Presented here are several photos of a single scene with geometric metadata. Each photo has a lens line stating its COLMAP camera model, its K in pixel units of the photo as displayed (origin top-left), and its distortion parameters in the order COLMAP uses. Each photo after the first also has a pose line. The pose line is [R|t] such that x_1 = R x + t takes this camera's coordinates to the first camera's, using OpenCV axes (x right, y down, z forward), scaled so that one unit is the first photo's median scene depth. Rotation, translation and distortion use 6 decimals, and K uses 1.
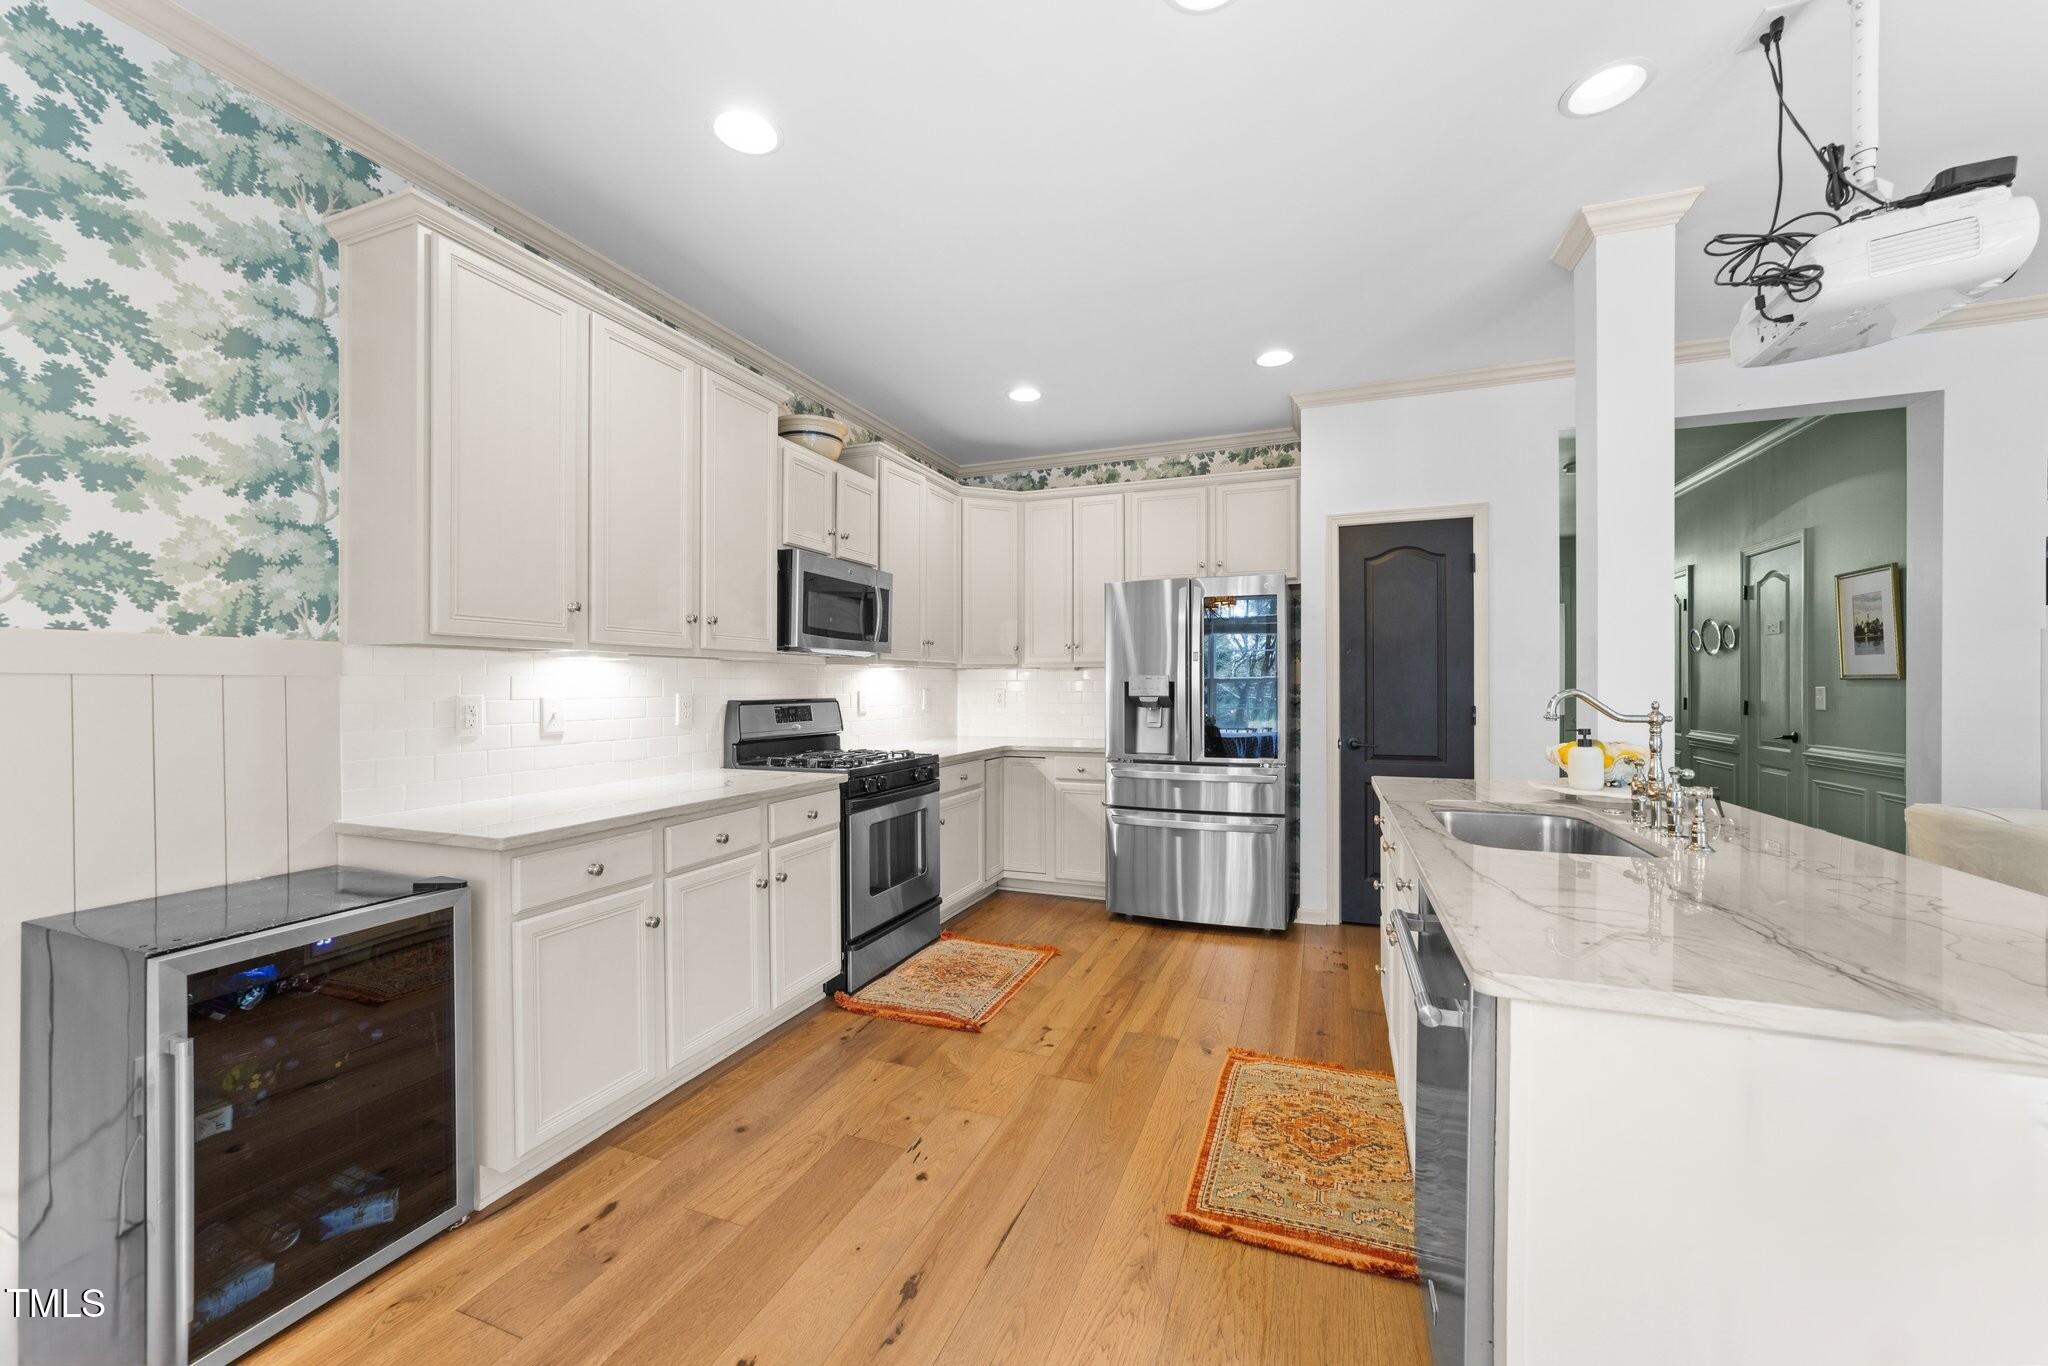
lens RADIAL K [[781.8, 0, 1040.1], [0, 781.8, 685.2], [0, 0, 1]] dist [-0.009957, 0.003114]
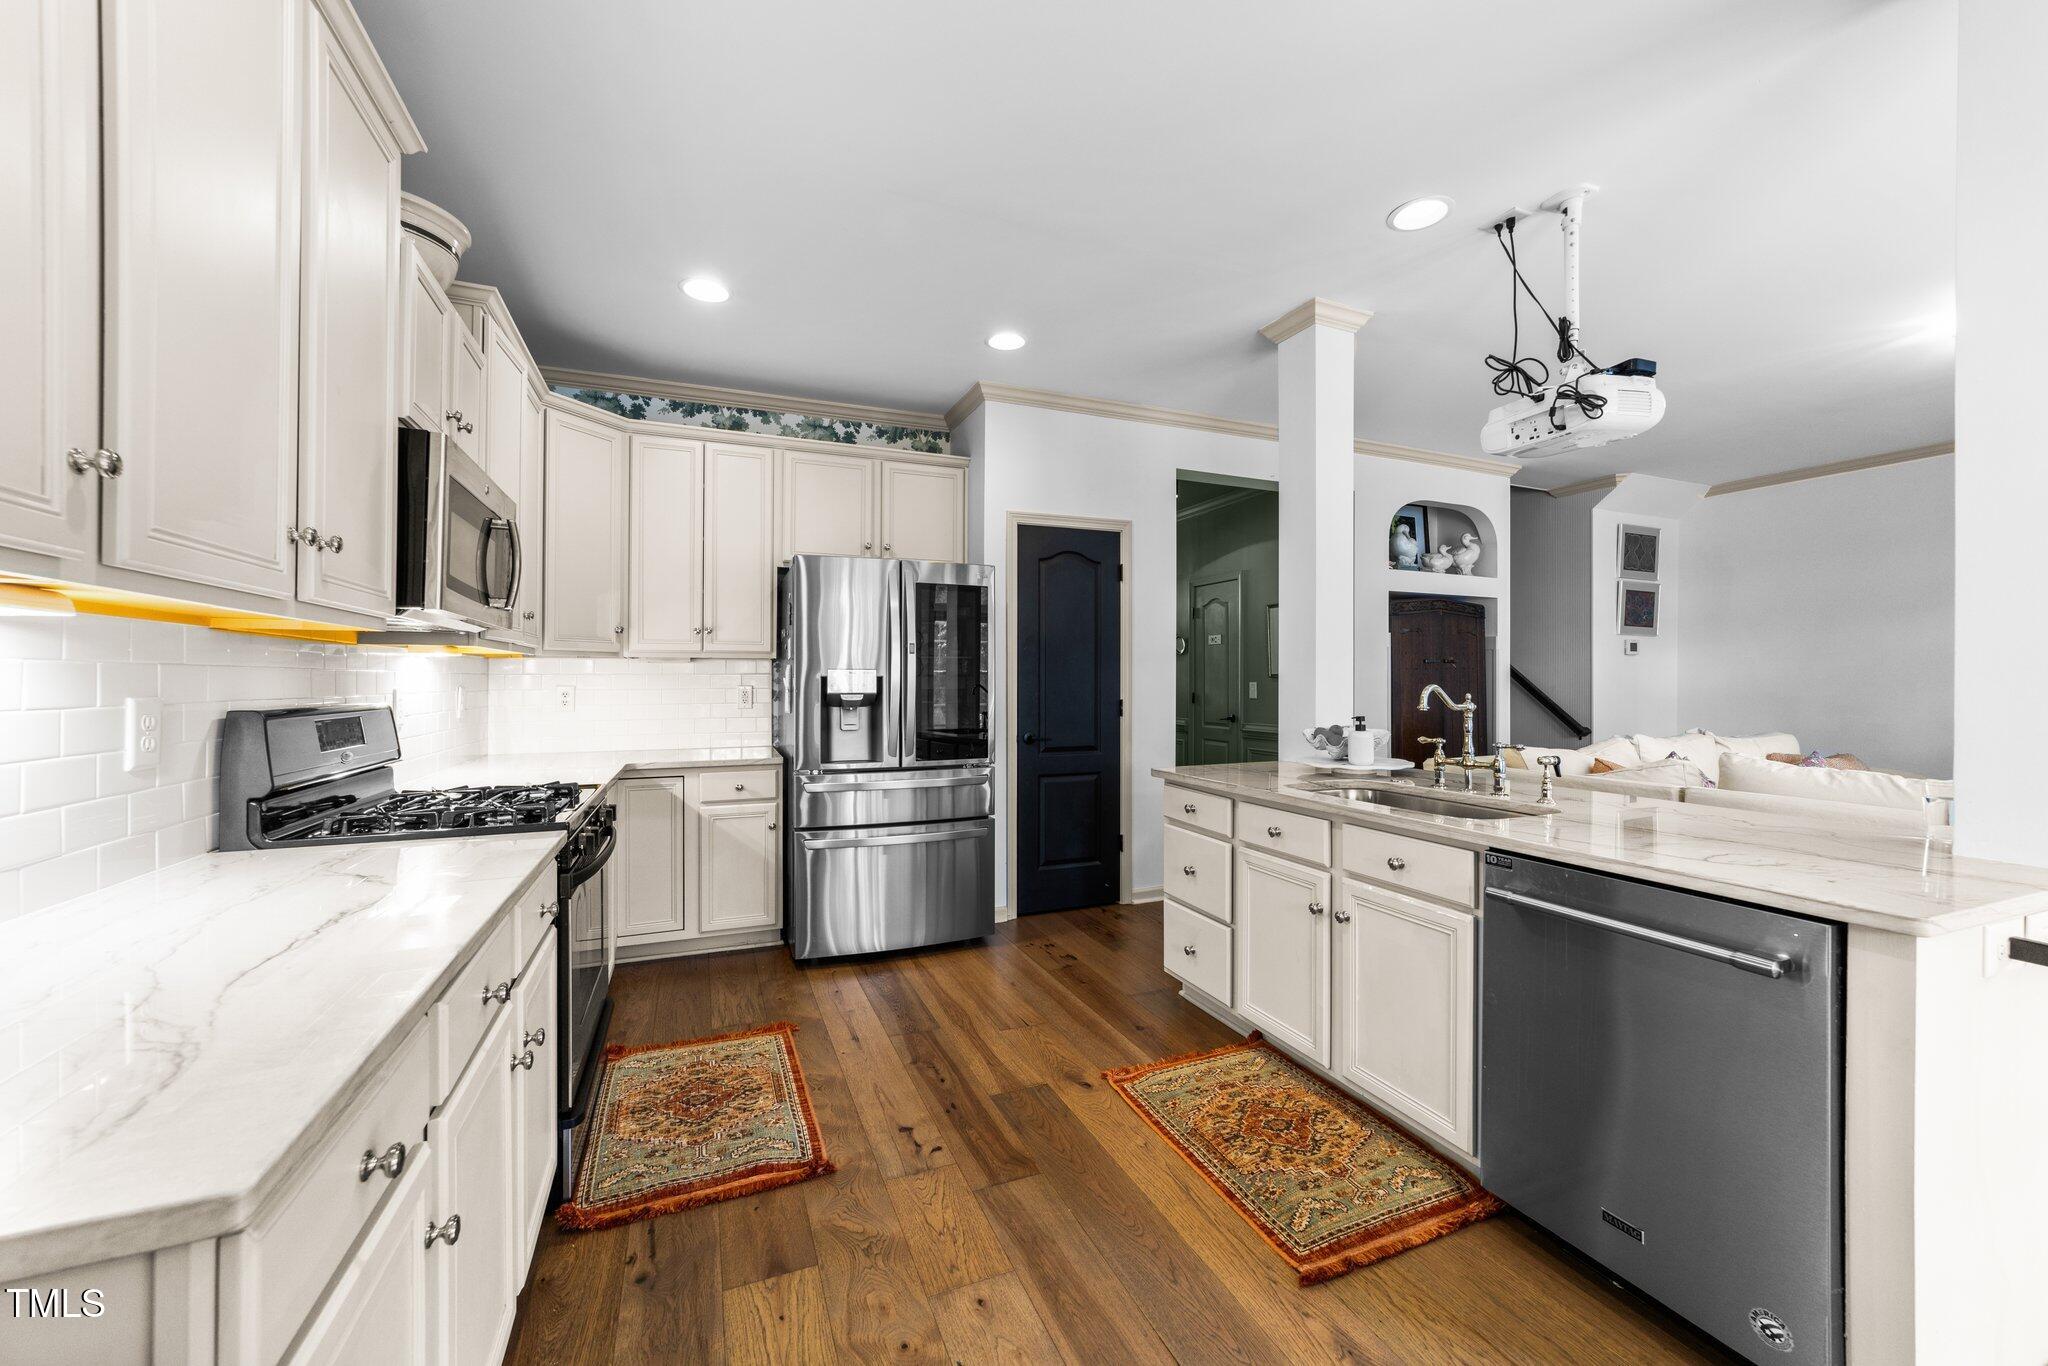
lens RADIAL K [[781.8, 0, 1019.1], [0, 781.8, 673.5], [0, 0, 1]] dist [-0.009957, 0.003114]
pose [[0.731832, 0.007534, 0.681444, -0.349599], [-0.001620, 0.999955, -0.009316, -0.000057], [-0.681483, 0.005713, 0.731811, 0.291727]]
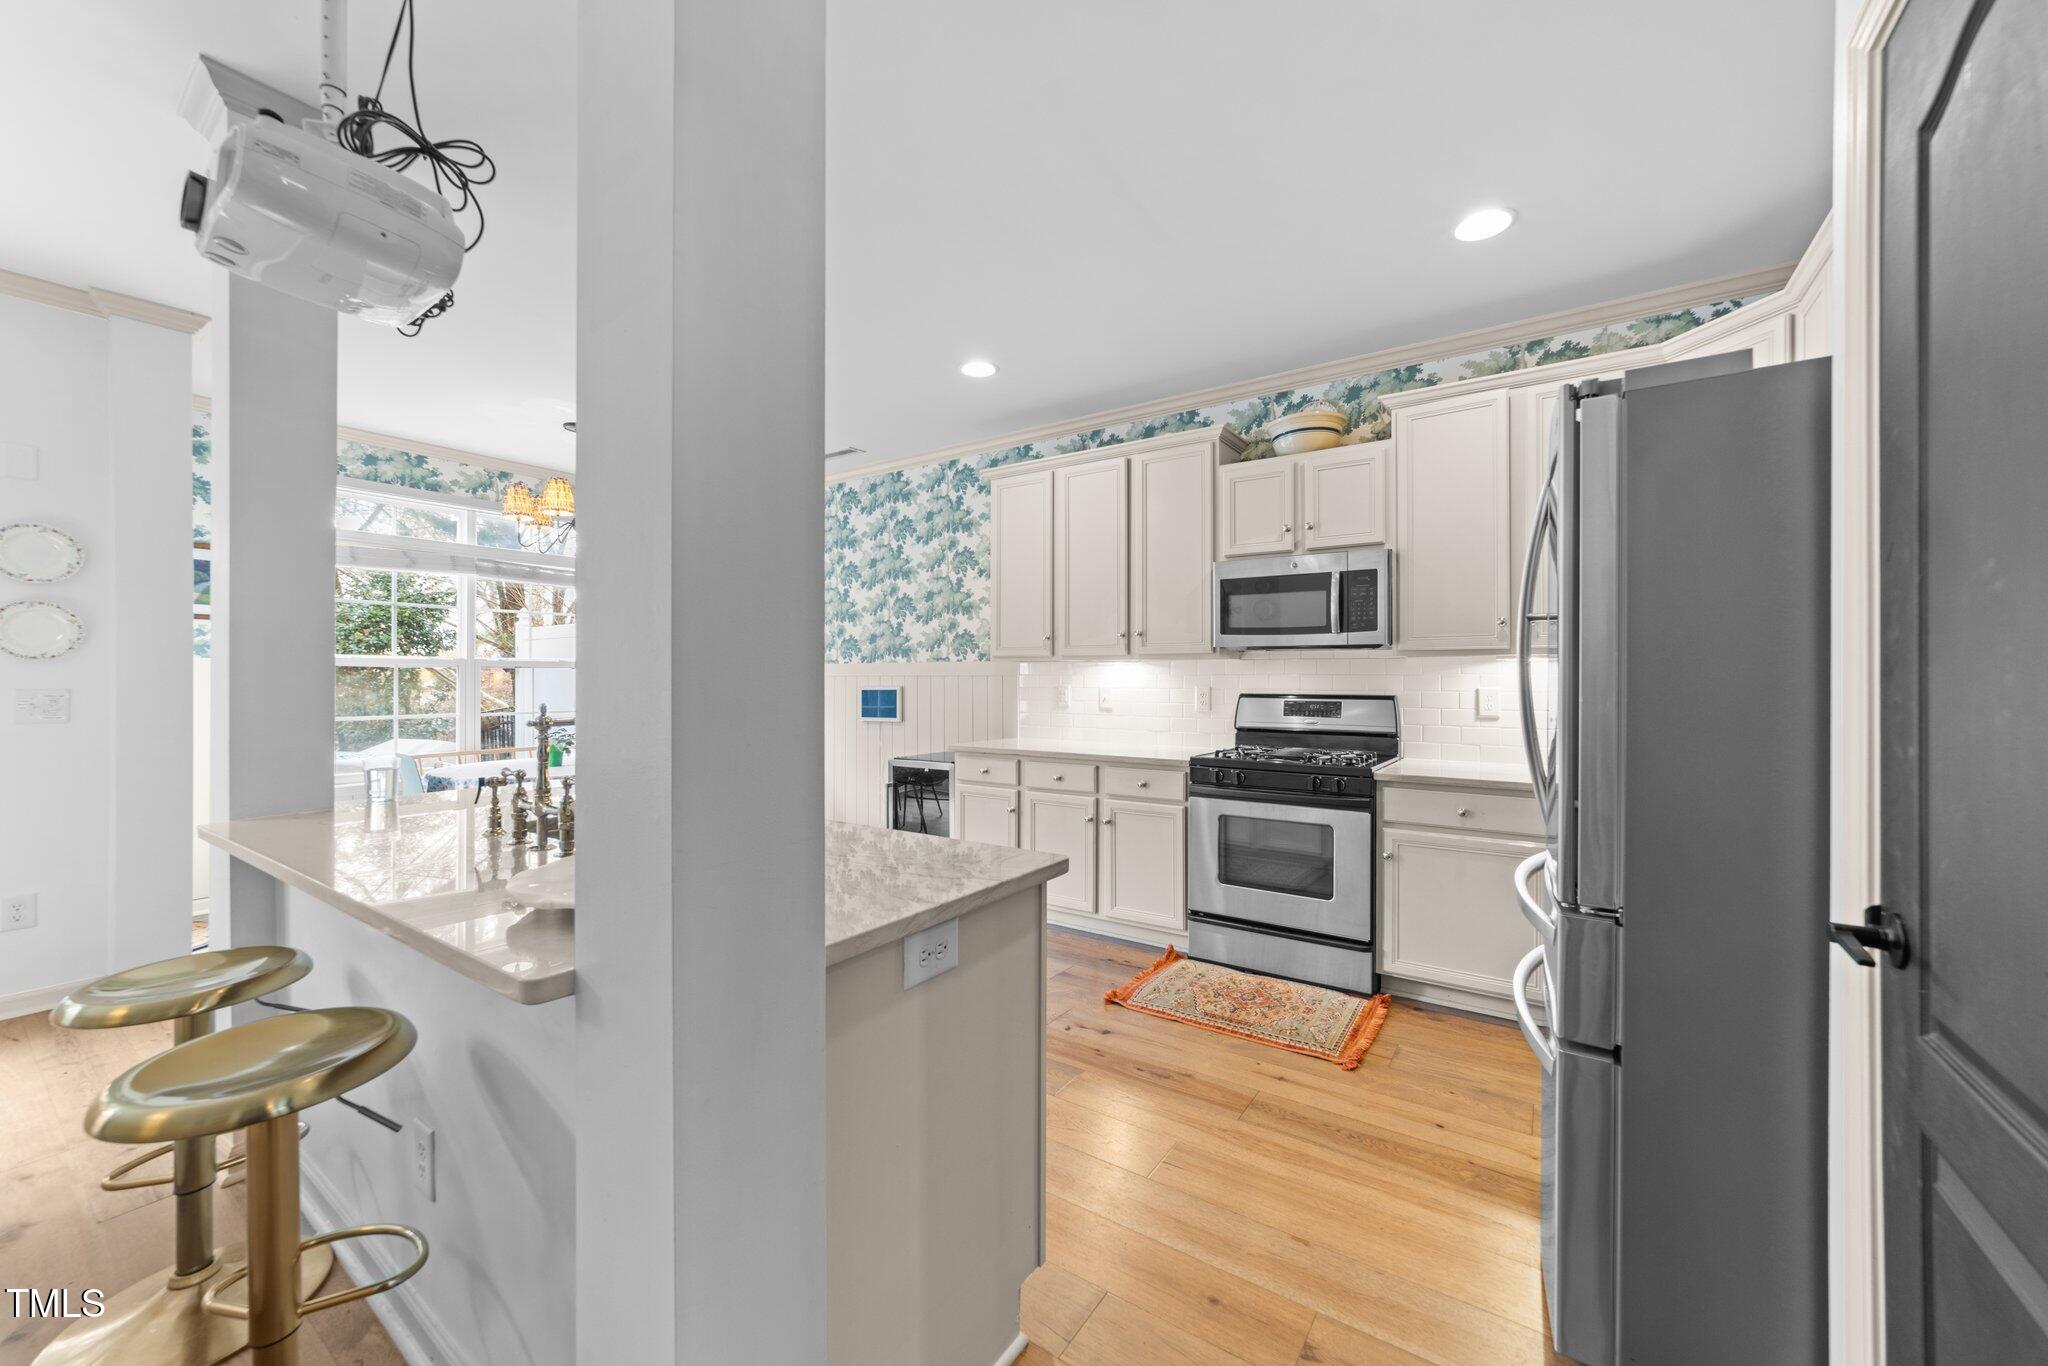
lens RADIAL K [[781.8, 0, 1026.6], [0, 781.8, 684.9], [0, 0, 1]] dist [-0.009957, 0.003114]
pose [[-0.244362, 0.002086, -0.969682, 0.782914], [-0.007040, 0.999968, 0.003926, 0.003942], [0.969659, 0.007786, -0.244339, 0.915057]]
